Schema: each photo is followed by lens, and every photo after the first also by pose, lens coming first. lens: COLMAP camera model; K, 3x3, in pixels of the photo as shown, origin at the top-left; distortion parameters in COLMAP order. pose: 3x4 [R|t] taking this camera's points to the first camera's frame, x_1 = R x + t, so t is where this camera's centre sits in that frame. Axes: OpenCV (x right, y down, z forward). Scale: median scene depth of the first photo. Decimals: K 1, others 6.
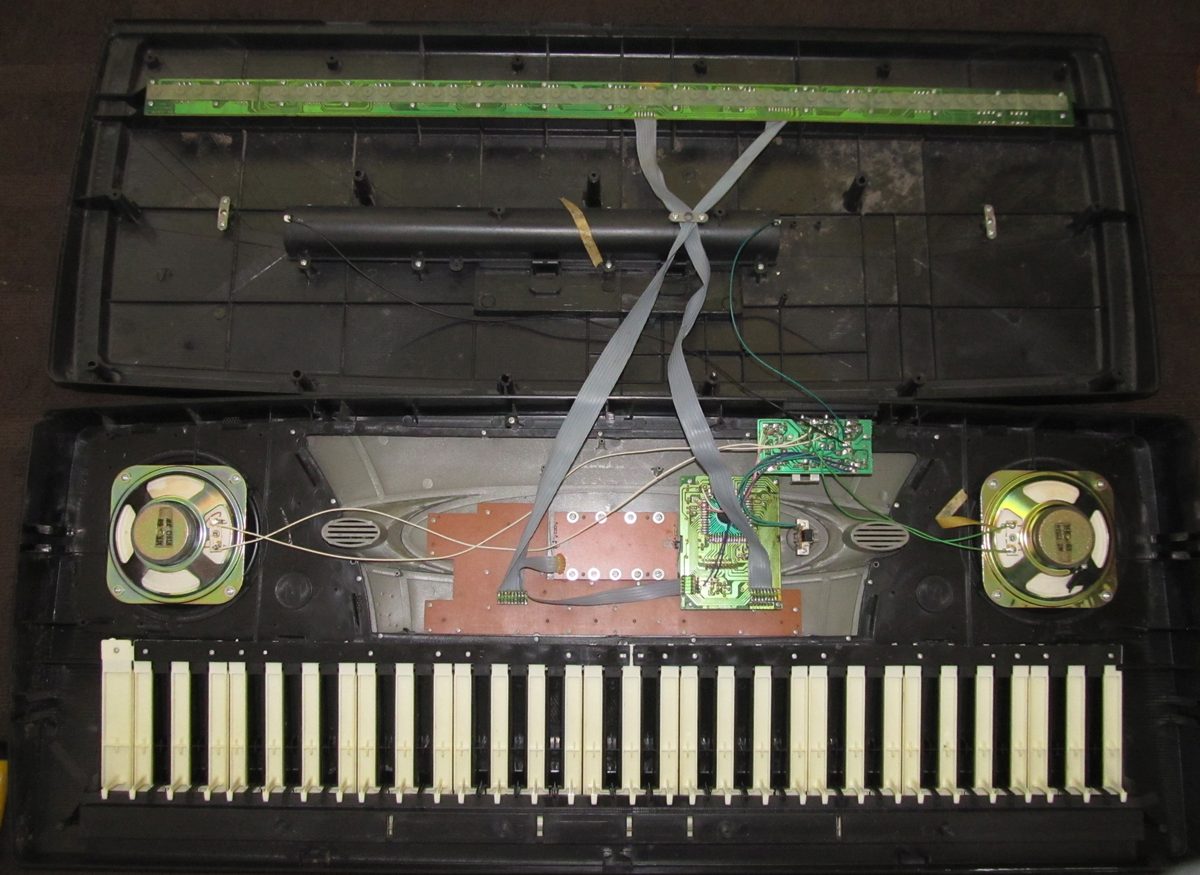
lens RADIAL K [[1247.7, 0, 610.5], [0, 1247.7, 443.7], [0, 0, 1]] dist [-0.099349, 0.000000]
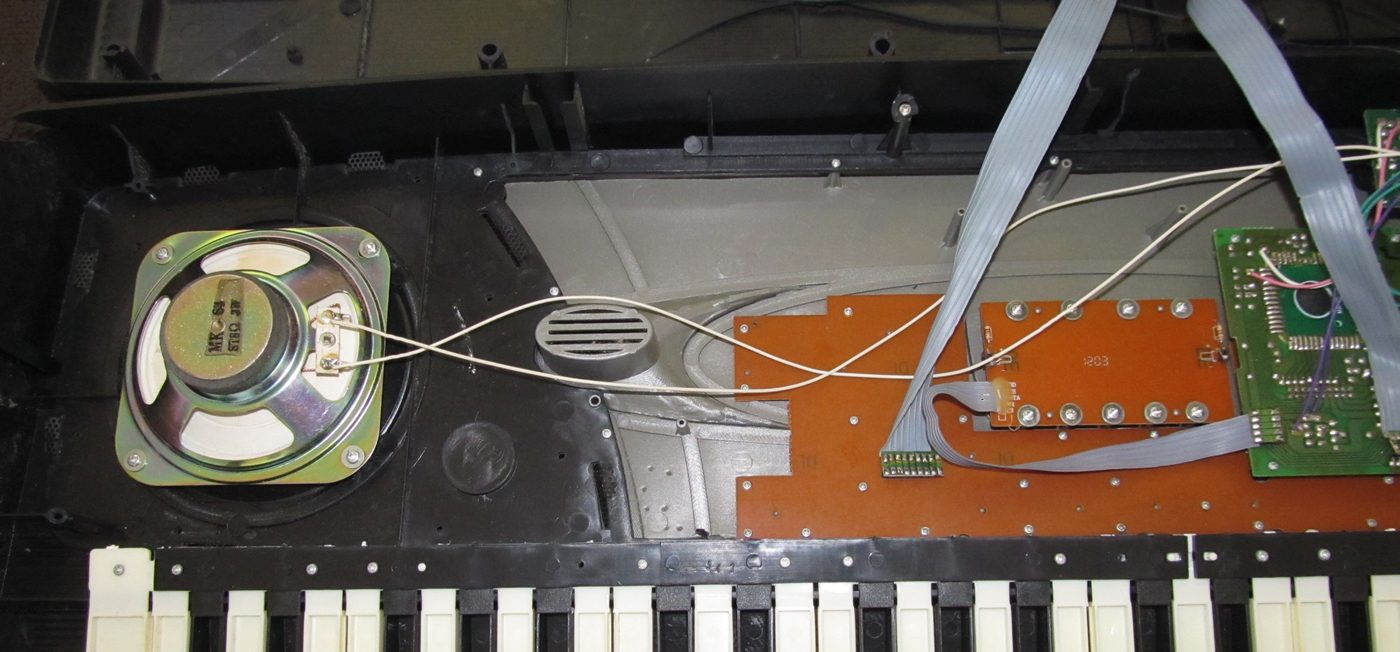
lens RADIAL K [[1338.9, 0, 703.0], [0, 1338.9, 326.4], [0, 0, 1]] dist [-0.078768, 0.000000]
pose [[0.998598, -0.023923, -0.047220, -0.140116], [0.016406, 0.987997, -0.153599, 0.154266], [0.050328, 0.152609, 0.987004, 0.467723]]
